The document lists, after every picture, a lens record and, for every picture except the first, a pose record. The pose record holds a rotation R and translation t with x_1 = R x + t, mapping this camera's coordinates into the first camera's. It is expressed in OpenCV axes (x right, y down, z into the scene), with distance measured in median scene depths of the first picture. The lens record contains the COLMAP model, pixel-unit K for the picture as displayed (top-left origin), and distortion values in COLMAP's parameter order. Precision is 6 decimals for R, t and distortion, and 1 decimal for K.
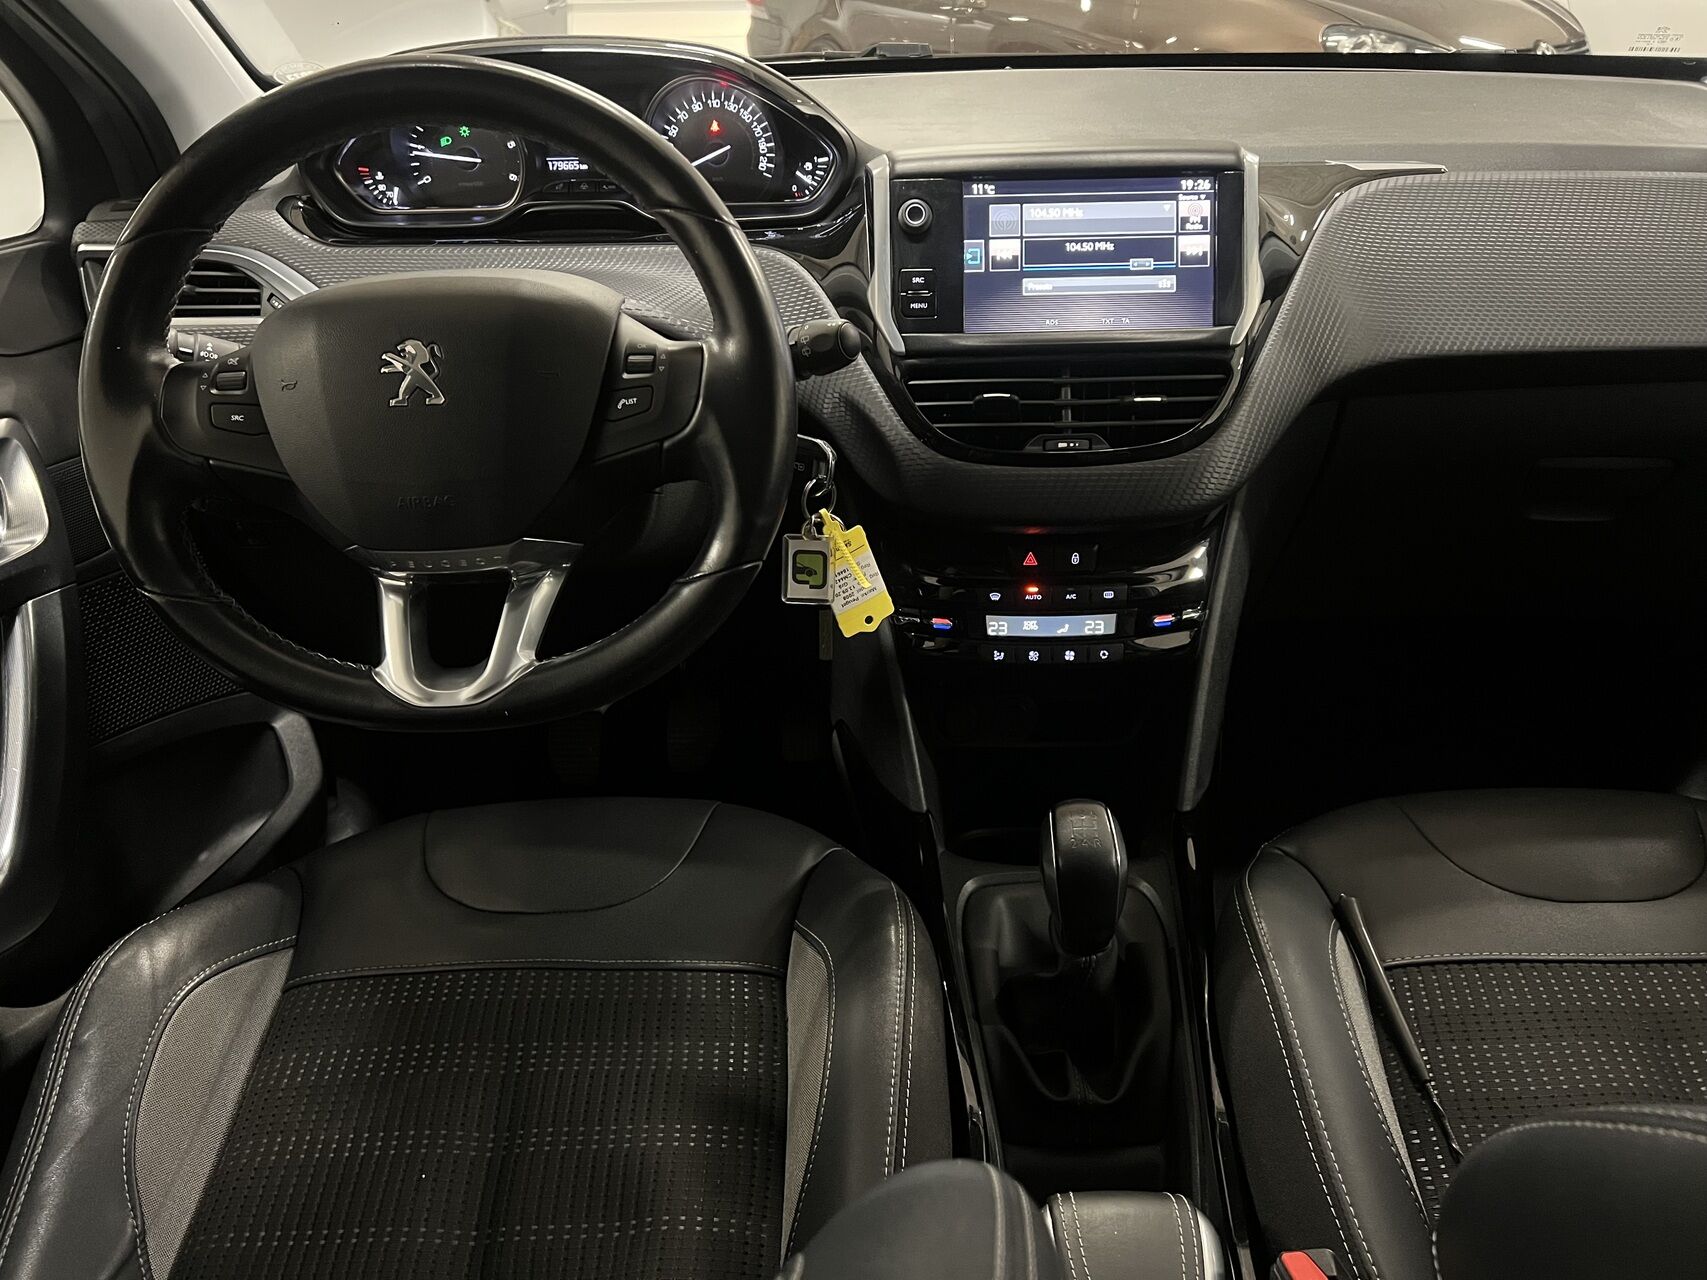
lens RADIAL K [[1286.3, 0, 852.3], [0, 1286.3, 641.8], [0, 0, 1]] dist [0.038795, -0.055542]
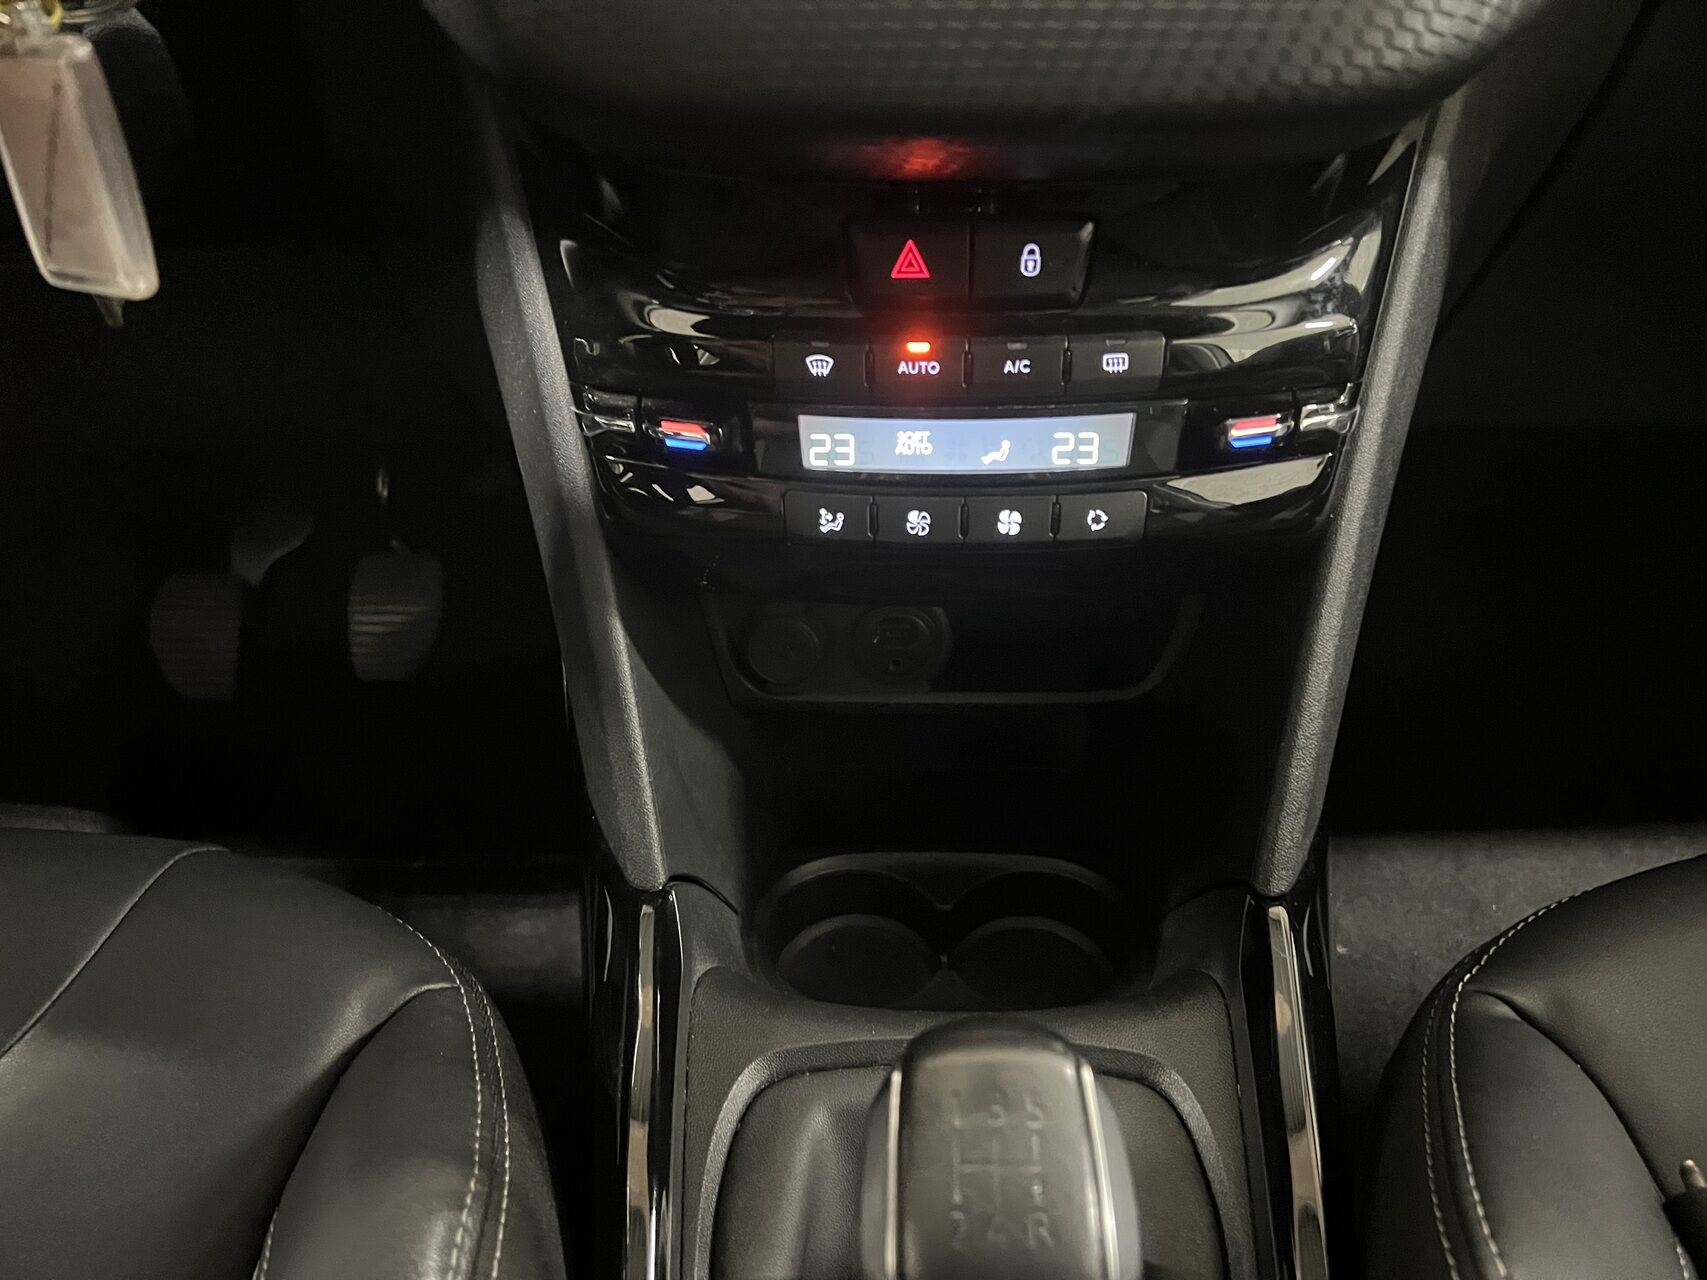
lens RADIAL K [[1286.3, 0, 846.2], [0, 1286.3, 674.4], [0, 0, 1]] dist [0.038795, -0.055542]
pose [[0.999970, 0.006986, -0.003415, 0.131948], [-0.006278, 0.984458, 0.175507, -0.013319], [0.004588, -0.175481, 0.984472, 0.660996]]
